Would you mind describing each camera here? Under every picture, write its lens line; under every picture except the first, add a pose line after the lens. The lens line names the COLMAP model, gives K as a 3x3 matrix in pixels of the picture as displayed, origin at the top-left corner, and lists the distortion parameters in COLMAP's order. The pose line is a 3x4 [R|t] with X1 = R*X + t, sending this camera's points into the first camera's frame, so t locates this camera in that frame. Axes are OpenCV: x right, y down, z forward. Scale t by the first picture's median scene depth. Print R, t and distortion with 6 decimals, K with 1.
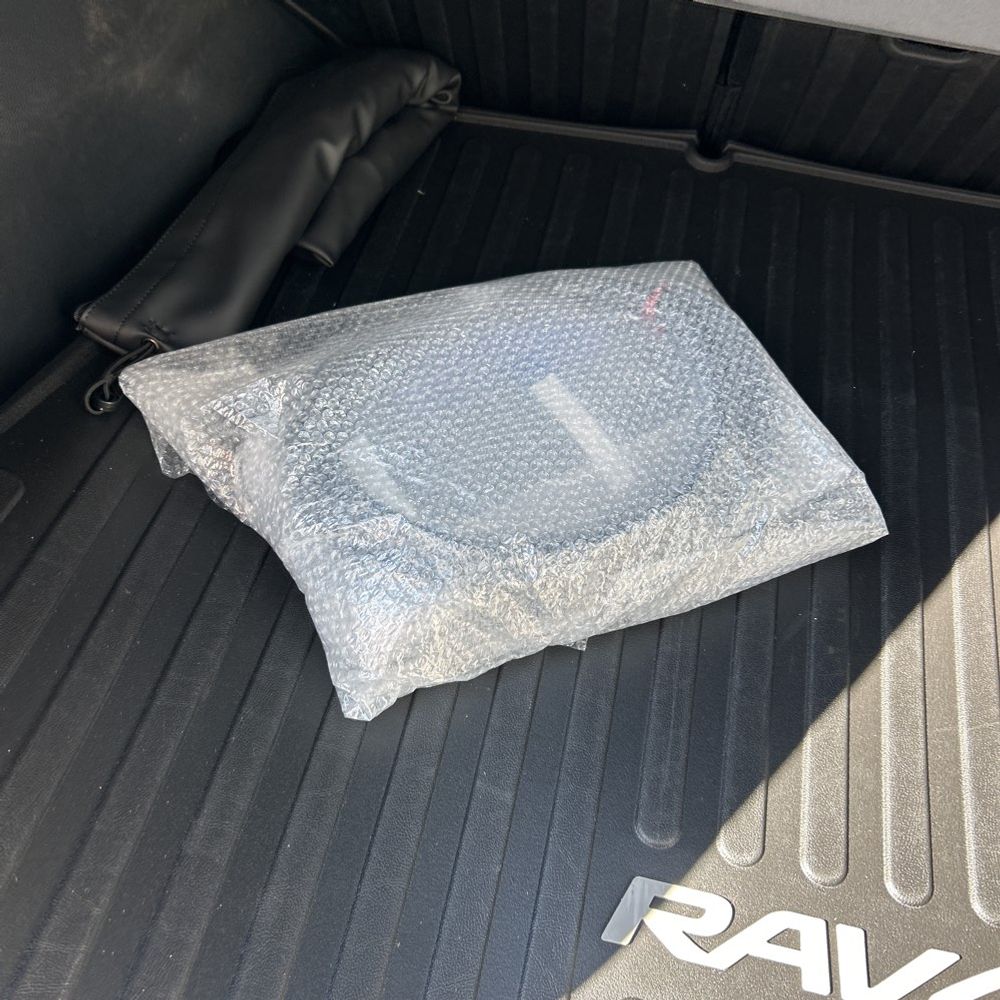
lens RADIAL K [[1024.0, 0, 481.2], [0, 1024.0, 479.5], [0, 0, 1]] dist [0.048140, -0.048093]
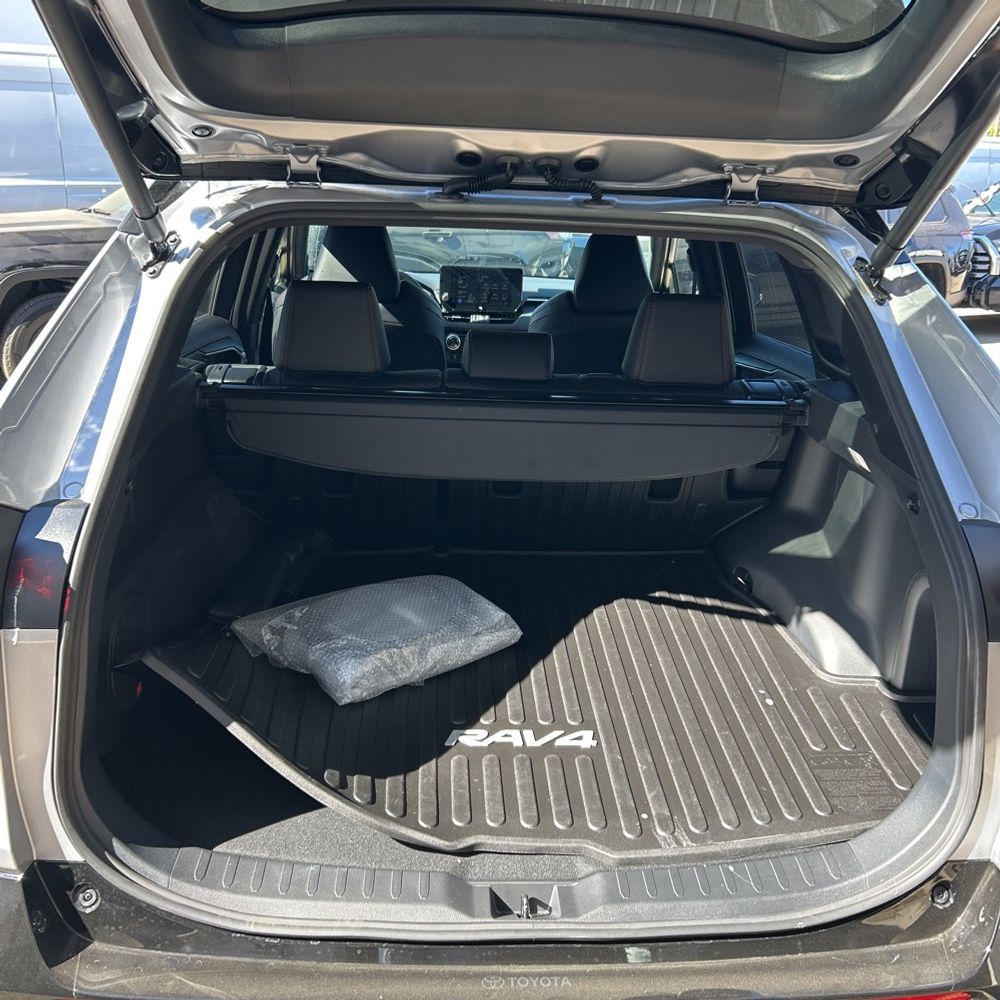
lens RADIAL K [[1016.9, 0, 490.3], [0, 1016.9, 493.2], [0, 0, 1]] dist [0.012371, 0.007752]
pose [[0.964824, -0.106085, 0.240541, -0.310758], [0.218293, 0.833148, -0.508147, 1.114088], [-0.146499, 0.542781, 0.826999, -1.465108]]
